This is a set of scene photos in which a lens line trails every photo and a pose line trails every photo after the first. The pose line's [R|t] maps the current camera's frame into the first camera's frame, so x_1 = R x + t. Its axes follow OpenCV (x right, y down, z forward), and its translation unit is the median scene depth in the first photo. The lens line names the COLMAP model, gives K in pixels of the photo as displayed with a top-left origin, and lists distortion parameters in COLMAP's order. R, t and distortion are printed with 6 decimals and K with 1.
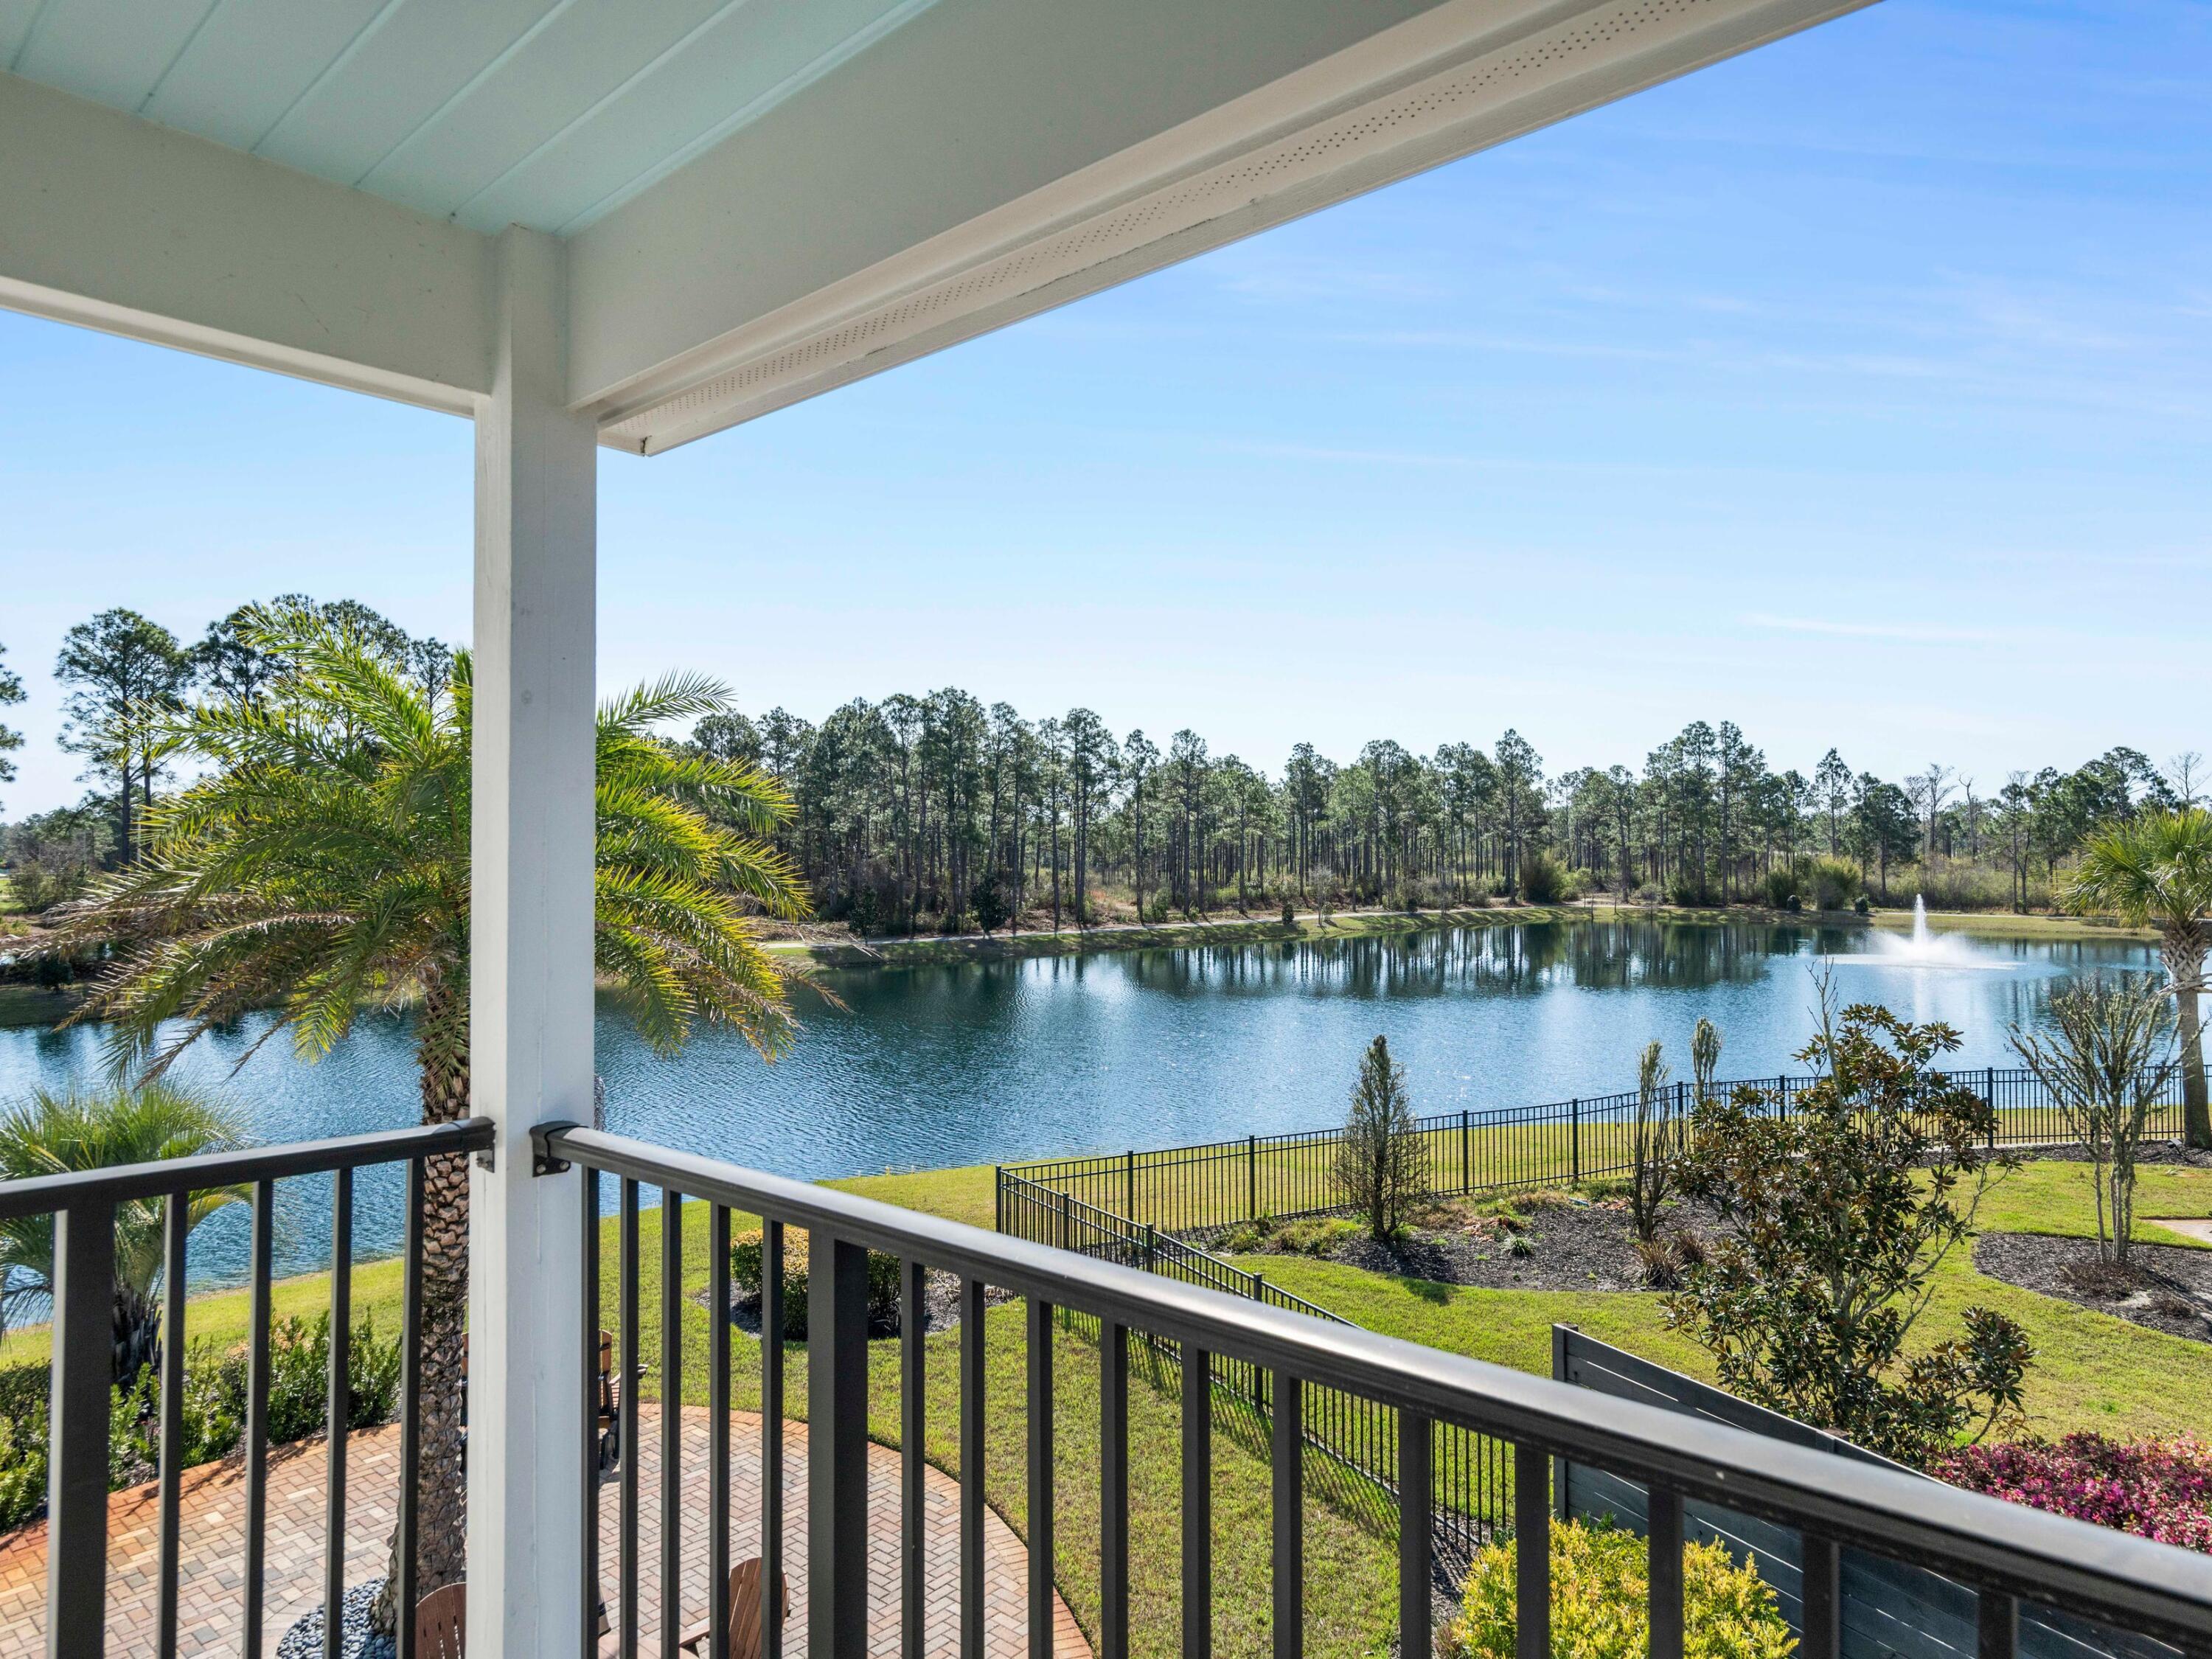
lens RADIAL K [[1356.6, 0, 1112.3], [0, 1356.6, 829.6], [0, 0, 1]] dist [0.002824, -0.002935]
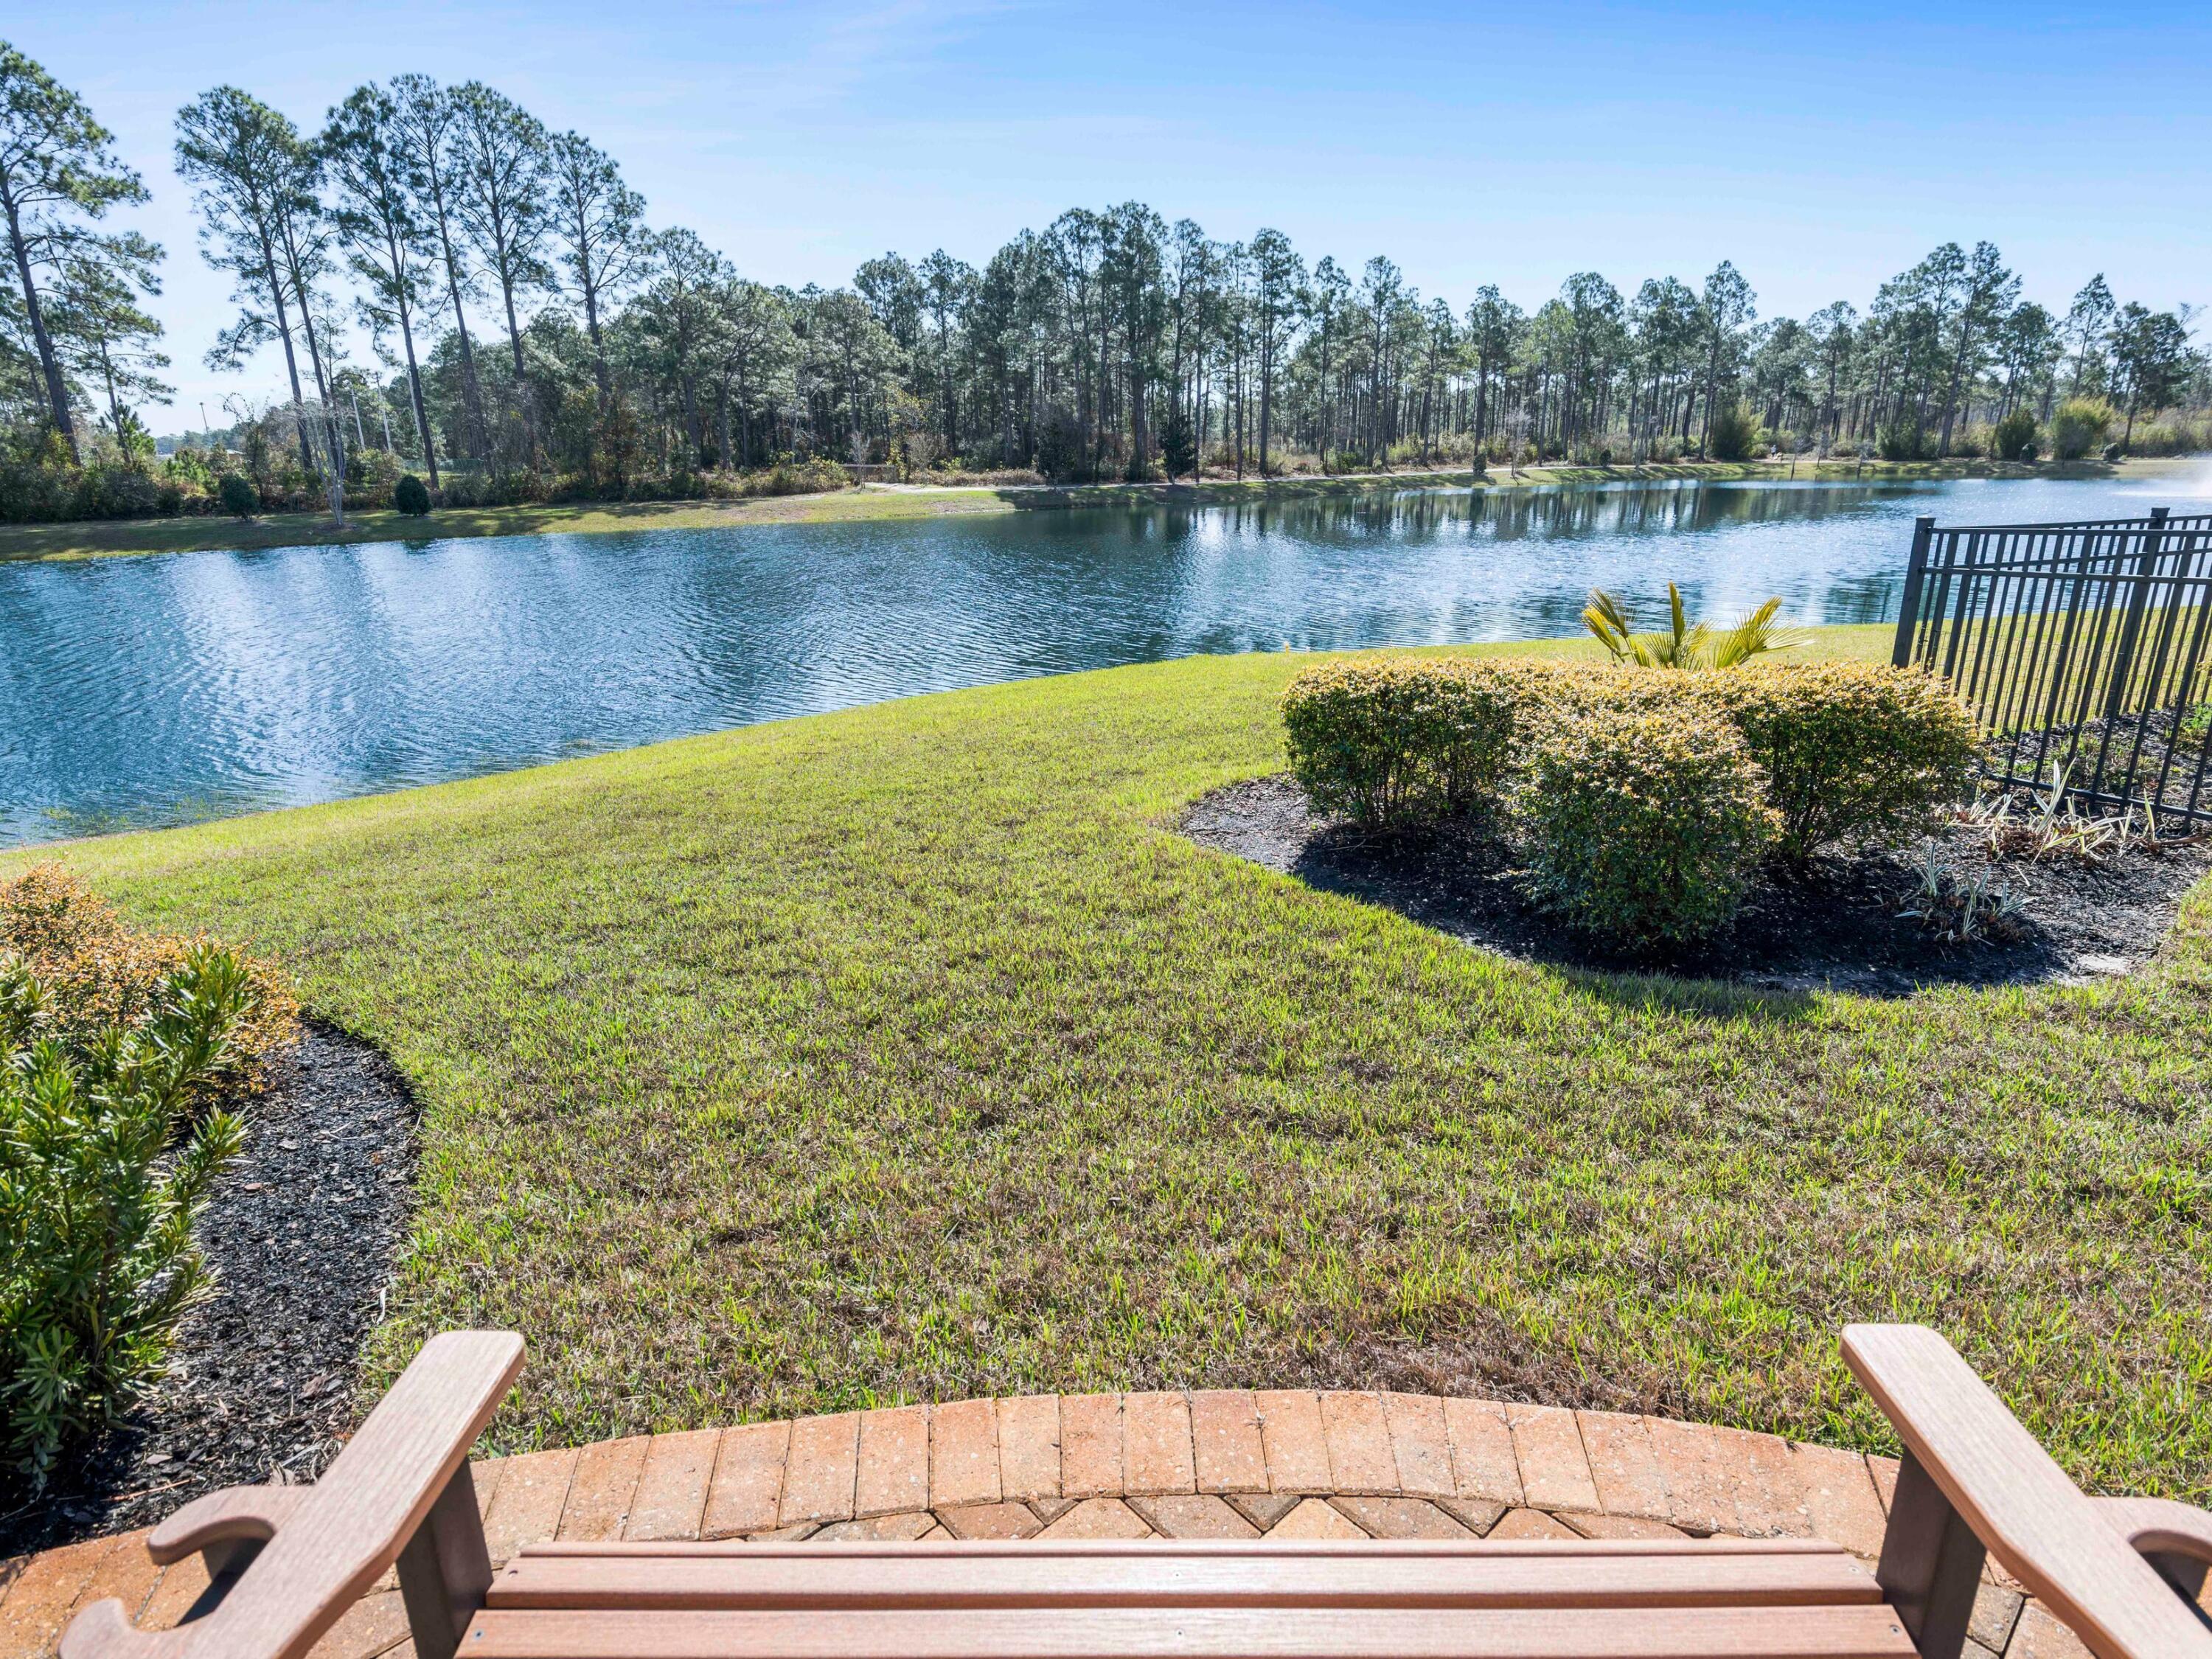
lens RADIAL K [[1211.5, 0, 1110.1], [0, 1211.5, 831.1], [0, 0, 1]] dist [0.003682, 0.000310]
pose [[0.994871, 0.018422, -0.099461, -0.044594], [0.014270, 0.947881, 0.318305, 0.035743], [0.100141, -0.318092, 0.942756, 0.101540]]
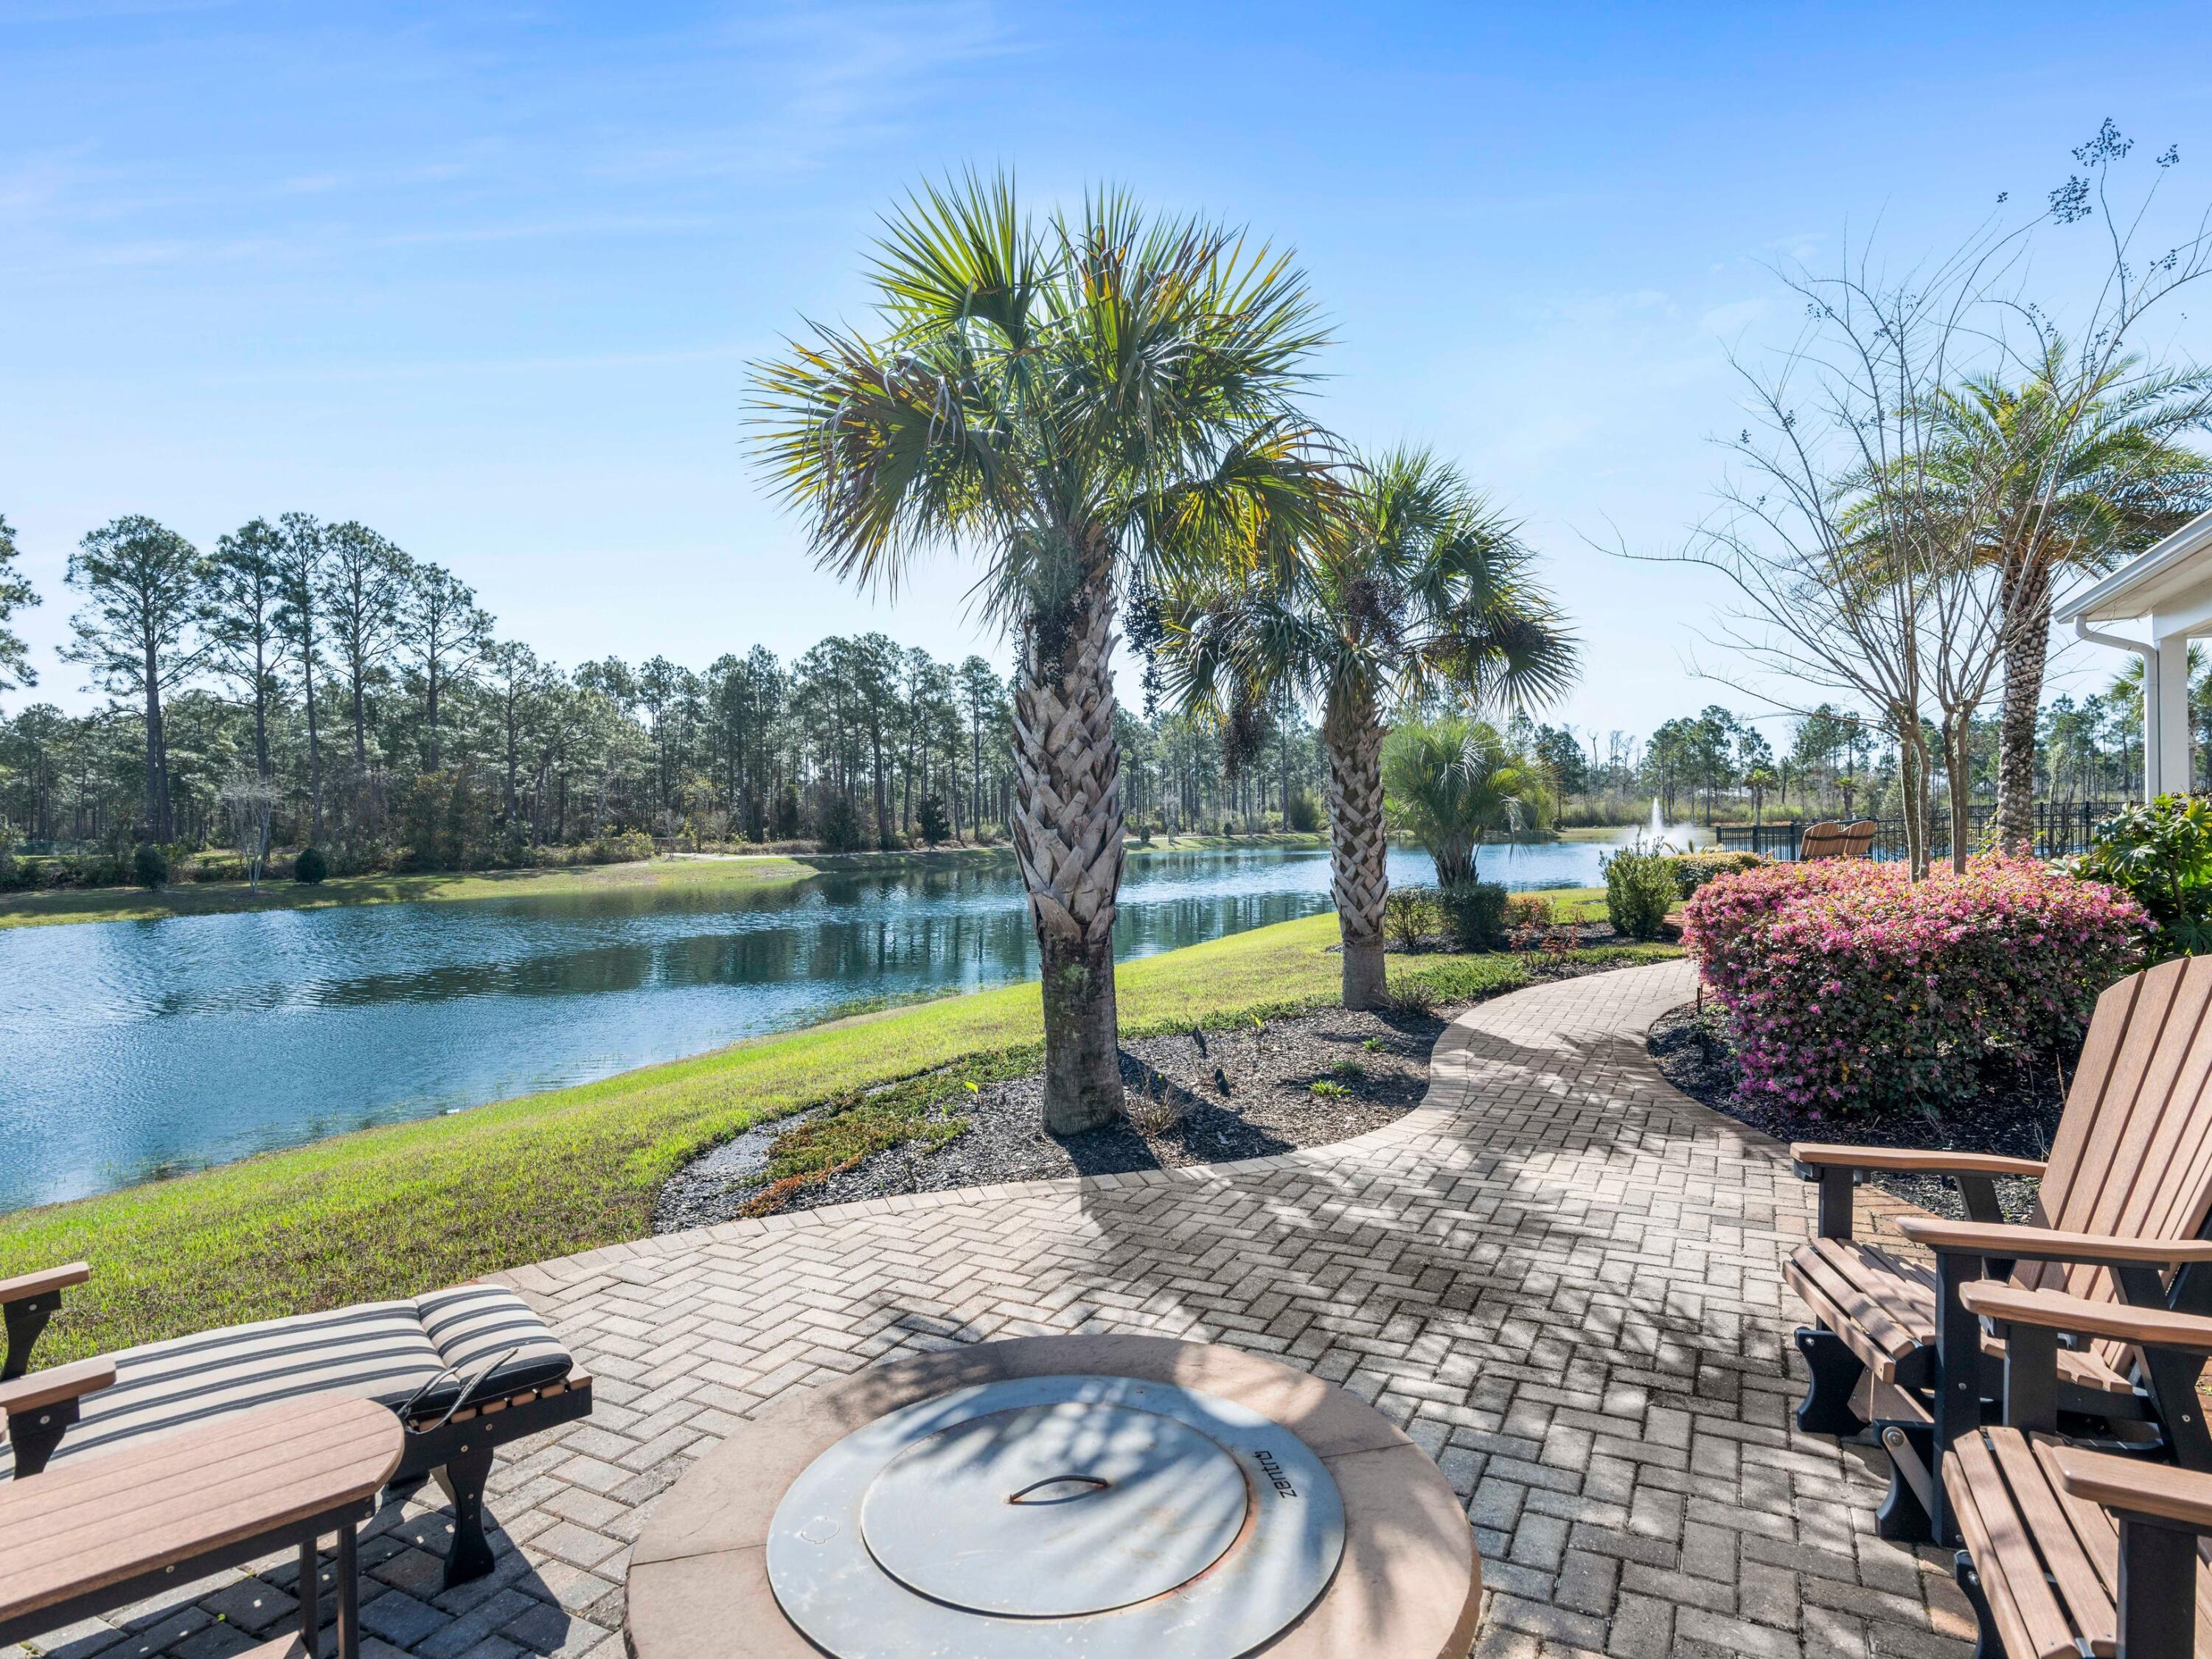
lens RADIAL K [[1226.7, 0, 1109.5], [0, 1226.7, 850.5], [0, 0, 1]] dist [0.008020, -0.000561]
pose [[0.971009, -0.022827, 0.237952, -0.174779], [0.013373, 0.999059, 0.041270, 0.035480], [-0.238670, -0.036891, 0.970400, -0.033203]]
